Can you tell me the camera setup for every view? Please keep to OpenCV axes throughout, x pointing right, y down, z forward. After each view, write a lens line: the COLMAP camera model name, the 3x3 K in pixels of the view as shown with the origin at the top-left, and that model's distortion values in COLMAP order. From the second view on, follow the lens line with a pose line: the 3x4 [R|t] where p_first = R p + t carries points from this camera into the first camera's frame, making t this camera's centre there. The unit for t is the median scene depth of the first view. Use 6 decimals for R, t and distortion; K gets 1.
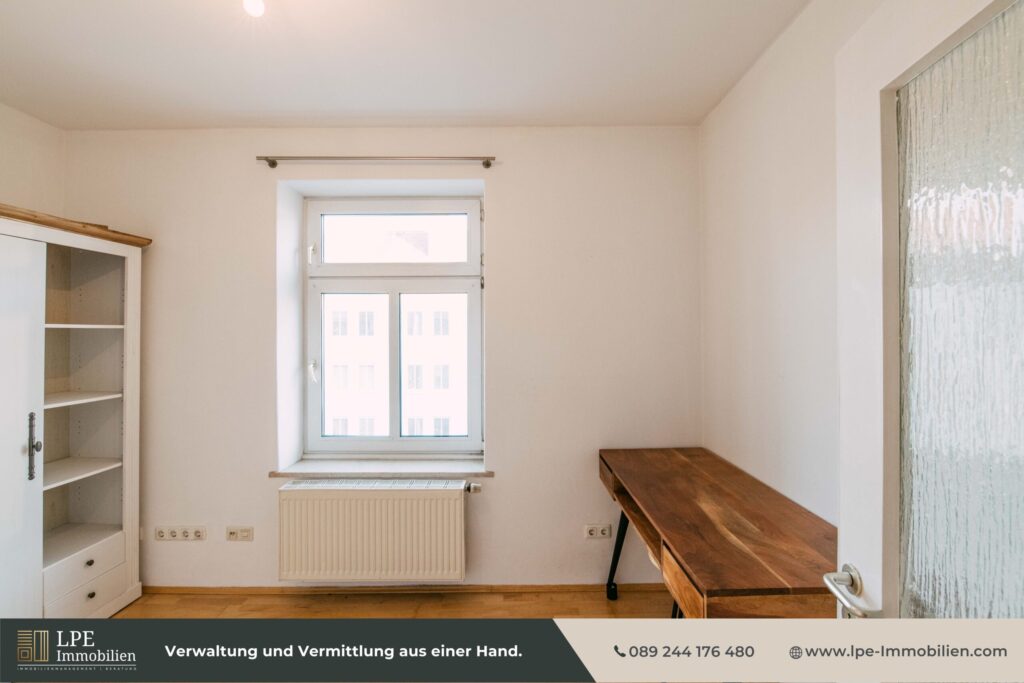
lens RADIAL K [[444.8, 0, 512.1], [0, 444.8, 331.0], [0, 0, 1]] dist [-0.007216, -0.000310]
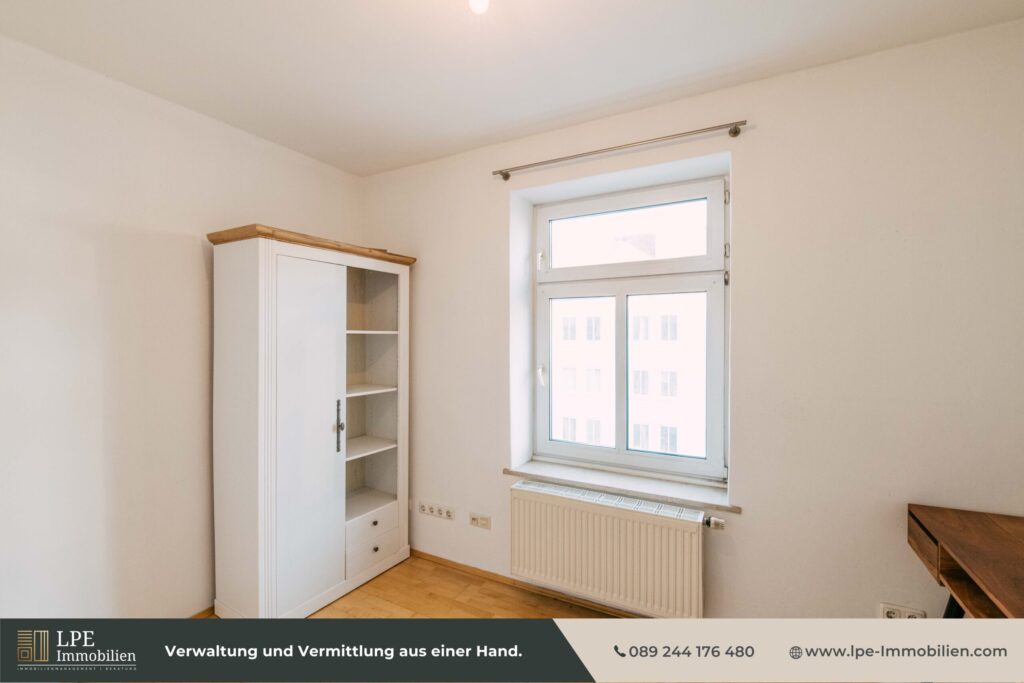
lens RADIAL K [[441.1, 0, 512.0], [0, 441.1, 341.5], [0, 0, 1]] dist [-0.011142, -0.000379]
pose [[0.877842, 0.006525, -0.478905, -0.026526], [-0.000463, 0.999918, 0.012776, -0.000377], [0.478949, -0.010994, 0.877774, 0.089181]]
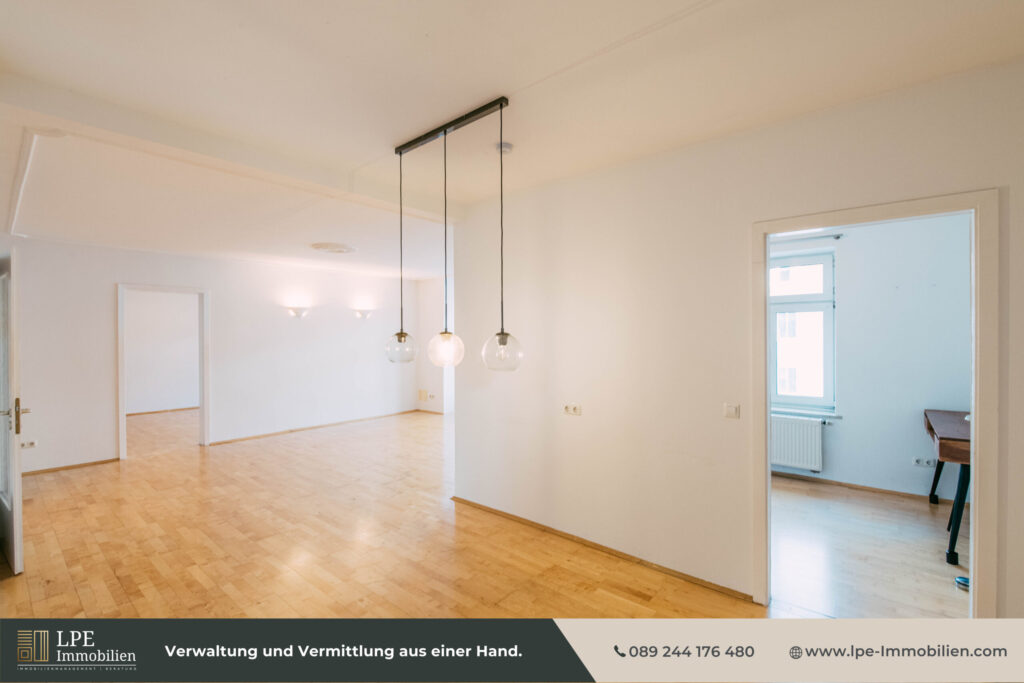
lens RADIAL K [[444.8, 0, 512.1], [0, 444.8, 331.0], [0, 0, 1]] dist [-0.007216, -0.000310]
pose [[0.768901, 0.001332, -0.639367, 0.071687], [0.000688, 0.999996, 0.002910, -0.016301], [0.639368, -0.002678, 0.768897, -1.117884]]
